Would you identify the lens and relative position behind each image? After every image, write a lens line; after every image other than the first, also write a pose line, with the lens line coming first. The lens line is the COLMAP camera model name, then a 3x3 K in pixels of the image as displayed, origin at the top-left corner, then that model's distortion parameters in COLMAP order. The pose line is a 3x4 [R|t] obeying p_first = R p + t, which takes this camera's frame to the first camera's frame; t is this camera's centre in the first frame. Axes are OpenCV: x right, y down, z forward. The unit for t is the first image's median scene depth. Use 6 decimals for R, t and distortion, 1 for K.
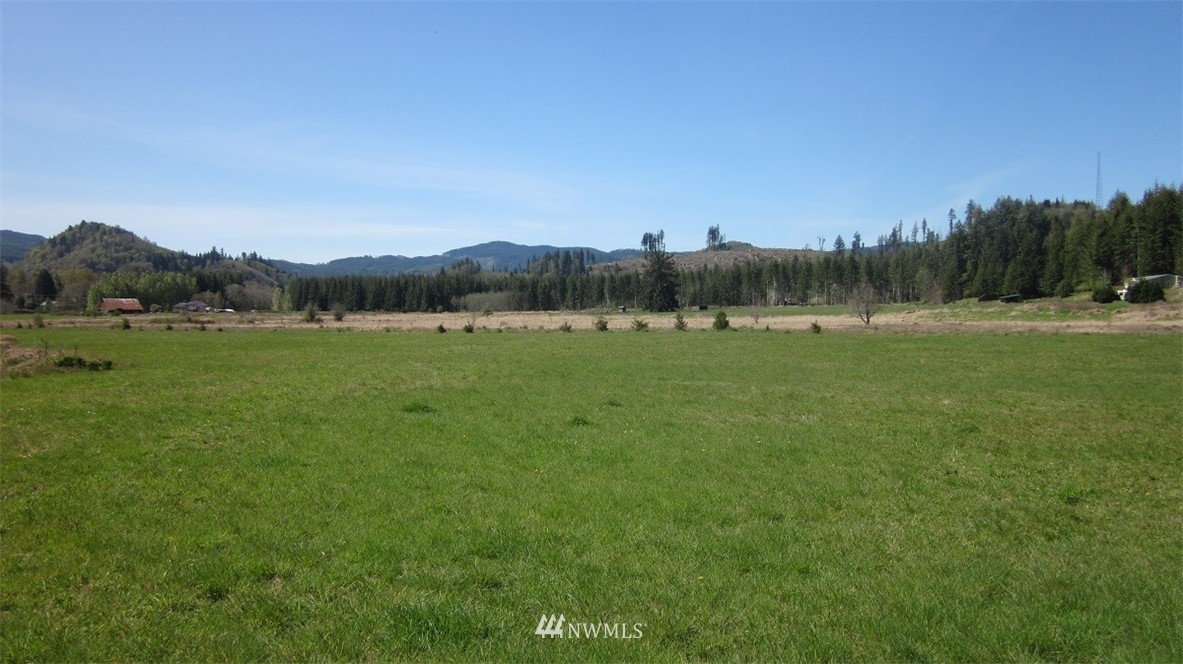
lens RADIAL K [[979.9, 0, 592.4], [0, 979.9, 328.1], [0, 0, 1]] dist [-0.041246, 0.022912]
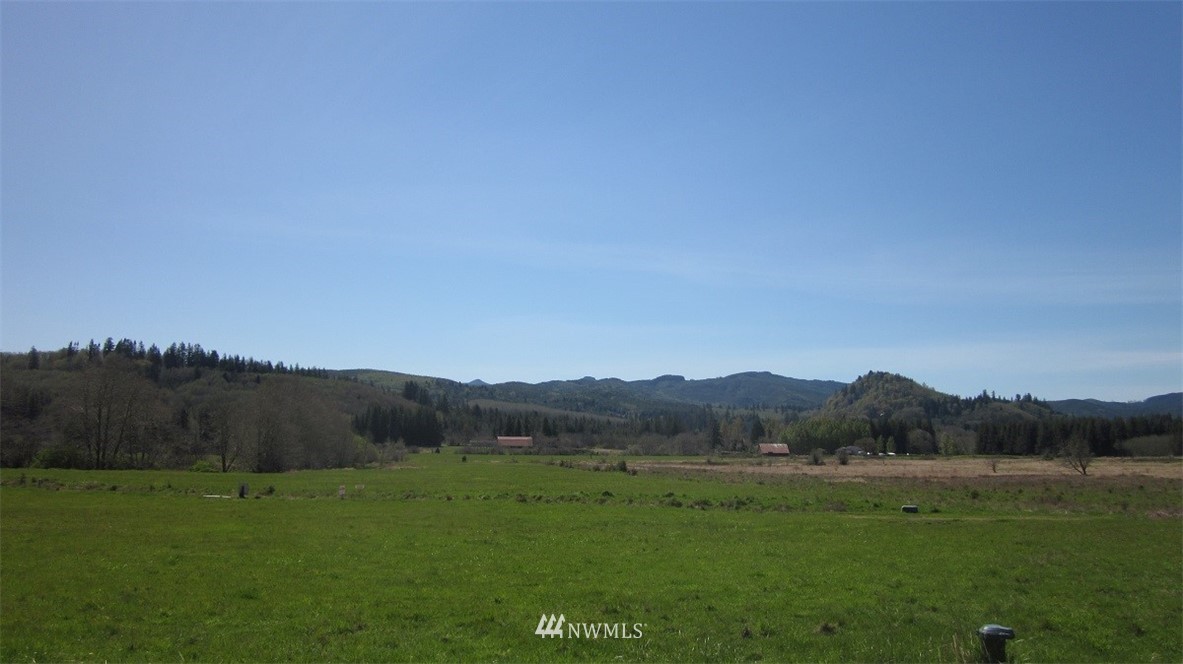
lens RADIAL K [[979.9, 0, 601.2], [0, 979.9, 319.9], [0, 0, 1]] dist [-0.041246, 0.022912]
pose [[0.711078, -0.087467, -0.697652, 0.240403], [-0.020202, 0.989281, -0.144621, -0.001879], [0.702823, 0.116931, 0.701689, -0.047965]]
